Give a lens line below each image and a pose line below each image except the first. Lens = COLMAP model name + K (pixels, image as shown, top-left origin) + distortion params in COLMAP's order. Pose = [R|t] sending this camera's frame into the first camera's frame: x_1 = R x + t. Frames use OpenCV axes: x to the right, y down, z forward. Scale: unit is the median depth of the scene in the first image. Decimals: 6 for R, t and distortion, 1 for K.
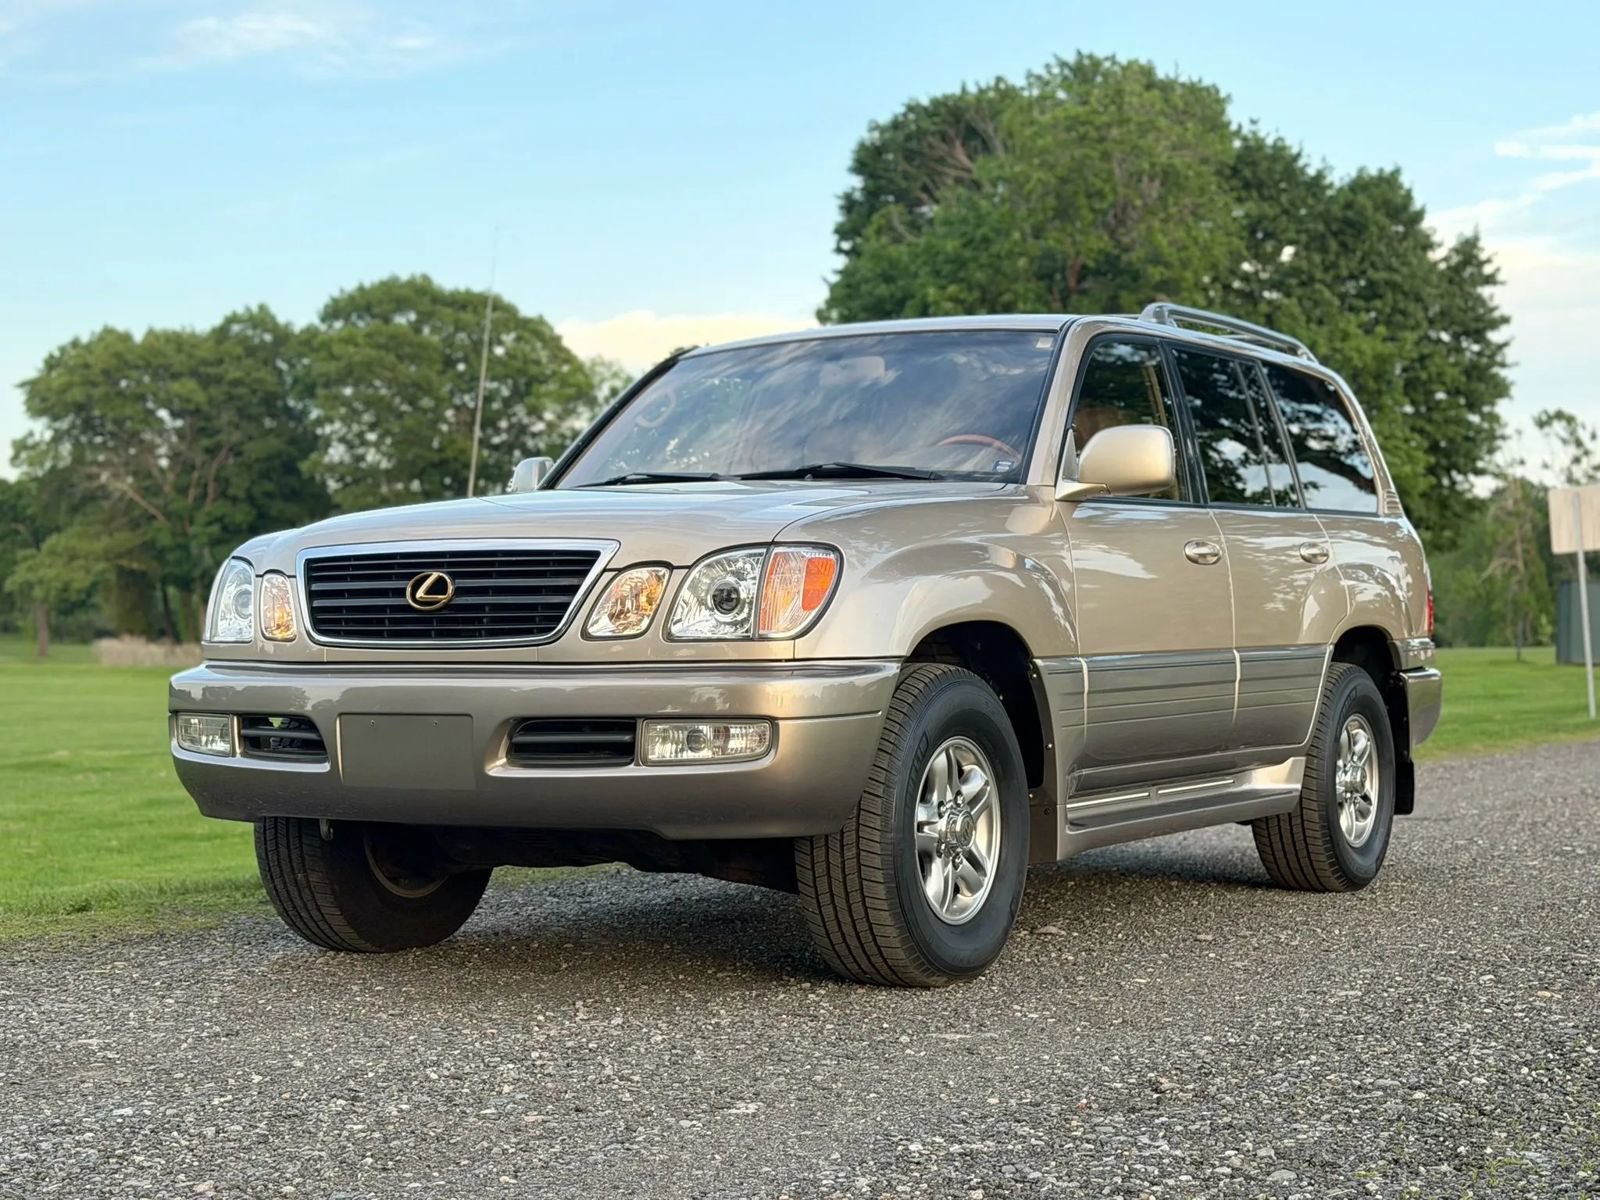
lens RADIAL K [[2977.7, 0, 806.1], [0, 2977.7, 502.4], [0, 0, 1]] dist [0.190643, -0.040348]
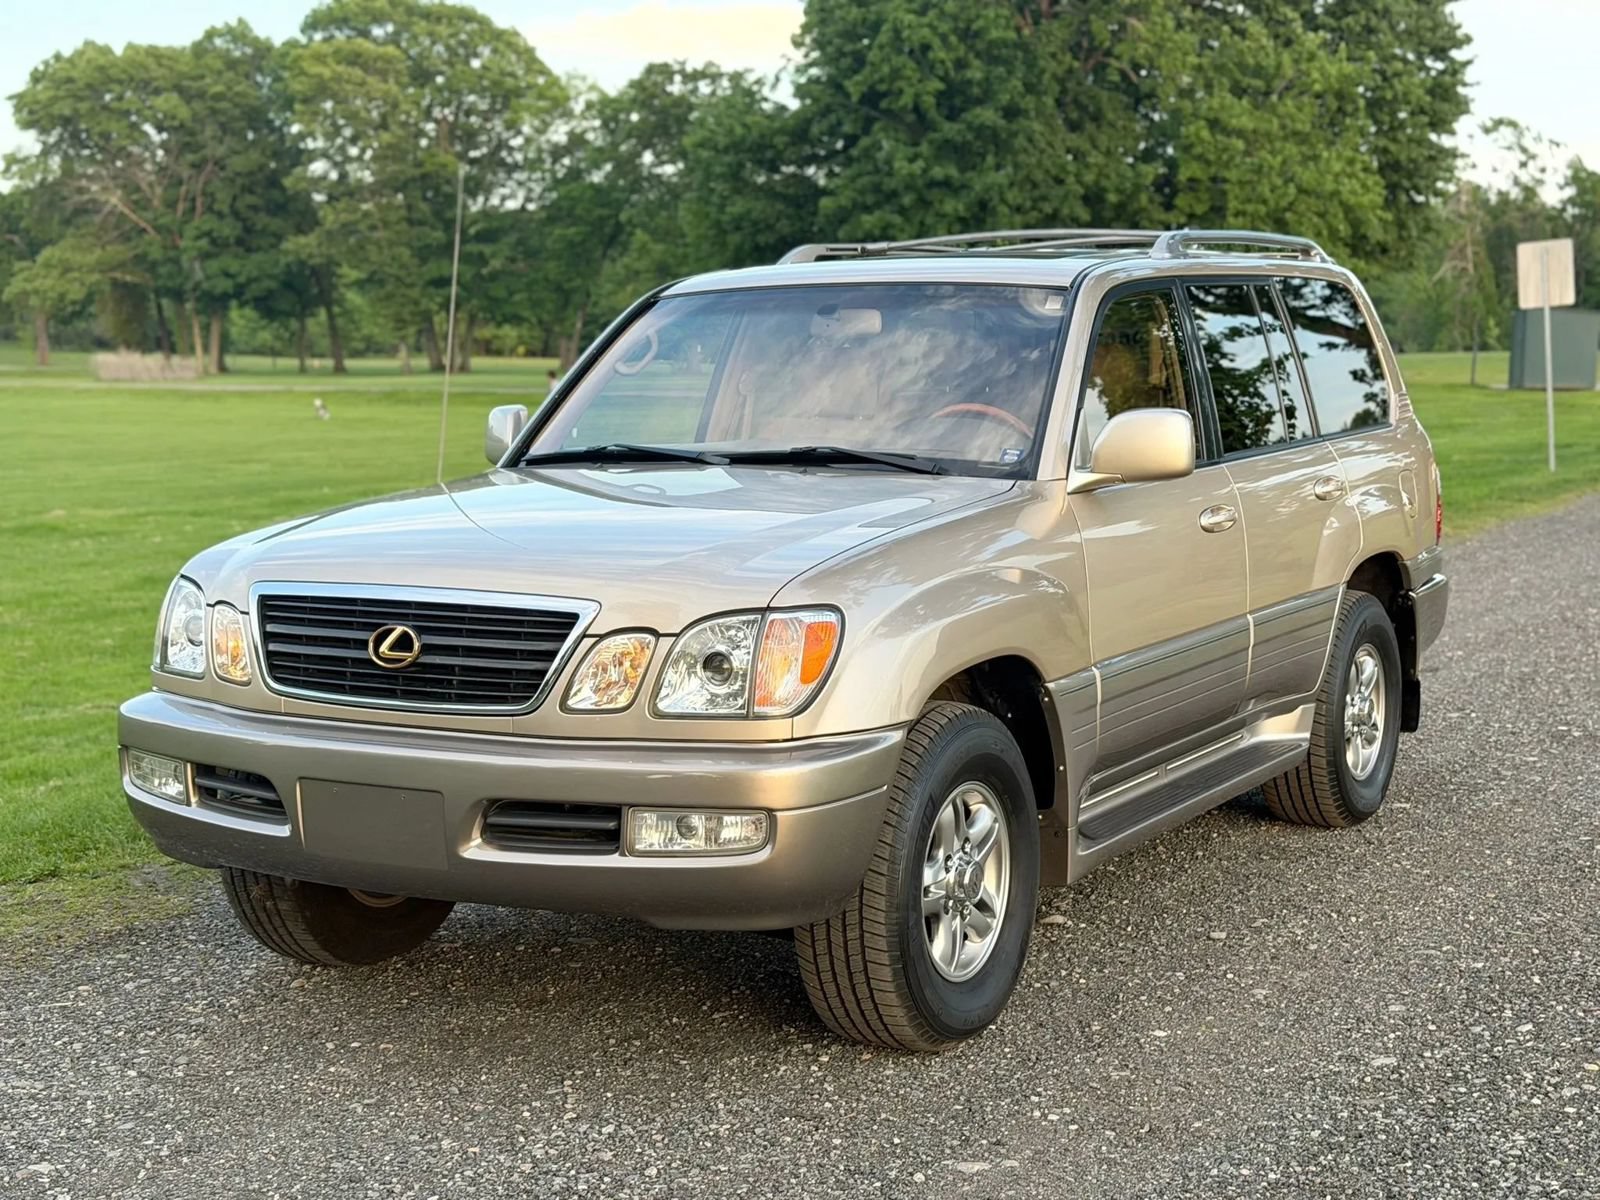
lens RADIAL K [[2802.6, 0, 800.0], [0, 2802.6, 600.0], [0, 0, 1]] dist [0.146444, 0.013324]
pose [[0.999948, -0.007081, 0.007379, -0.006094], [0.005860, 0.988038, 0.154096, -0.097167], [-0.008382, -0.154045, 0.988028, 0.121695]]
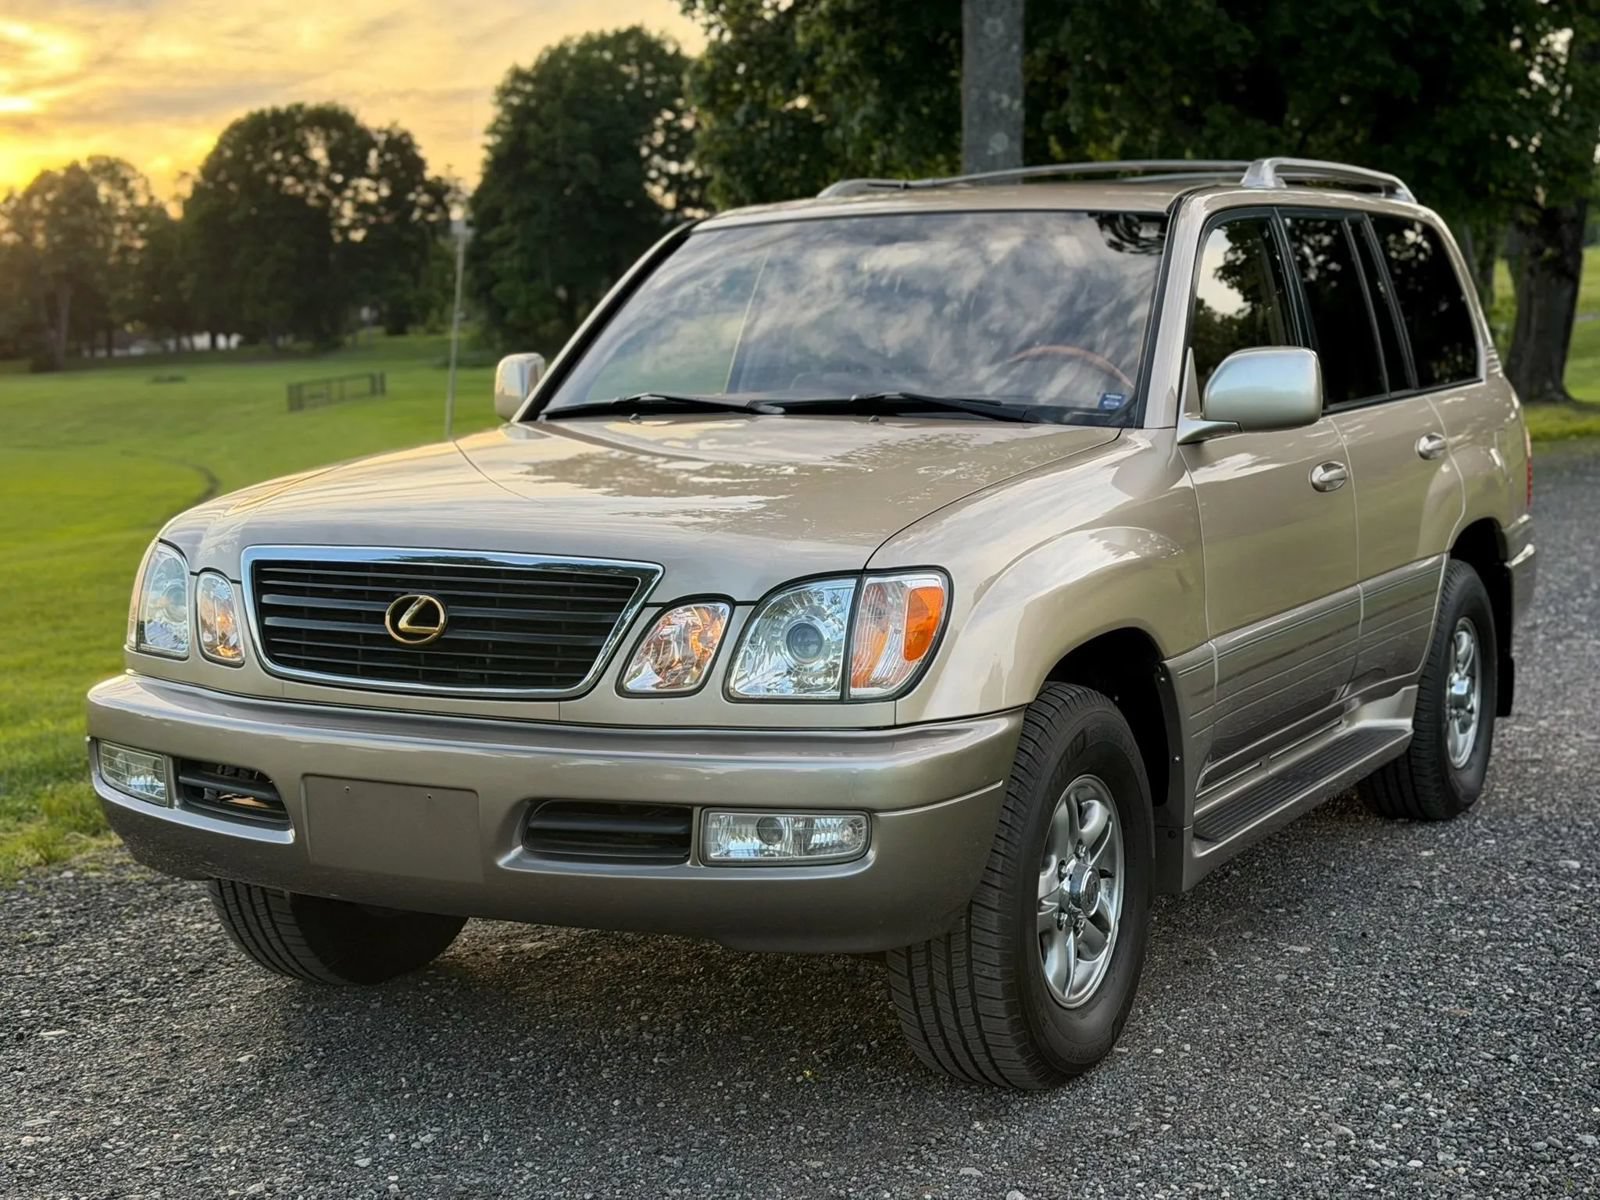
lens RADIAL K [[2754.9, 0, 822.3], [0, 2754.9, 600.2], [0, 0, 1]] dist [0.073629, 0.008098]
pose [[0.999268, -0.011612, 0.036447, -0.038387], [0.005764, 0.987638, 0.156644, -0.072328], [-0.037816, -0.156320, 0.986982, 0.239450]]
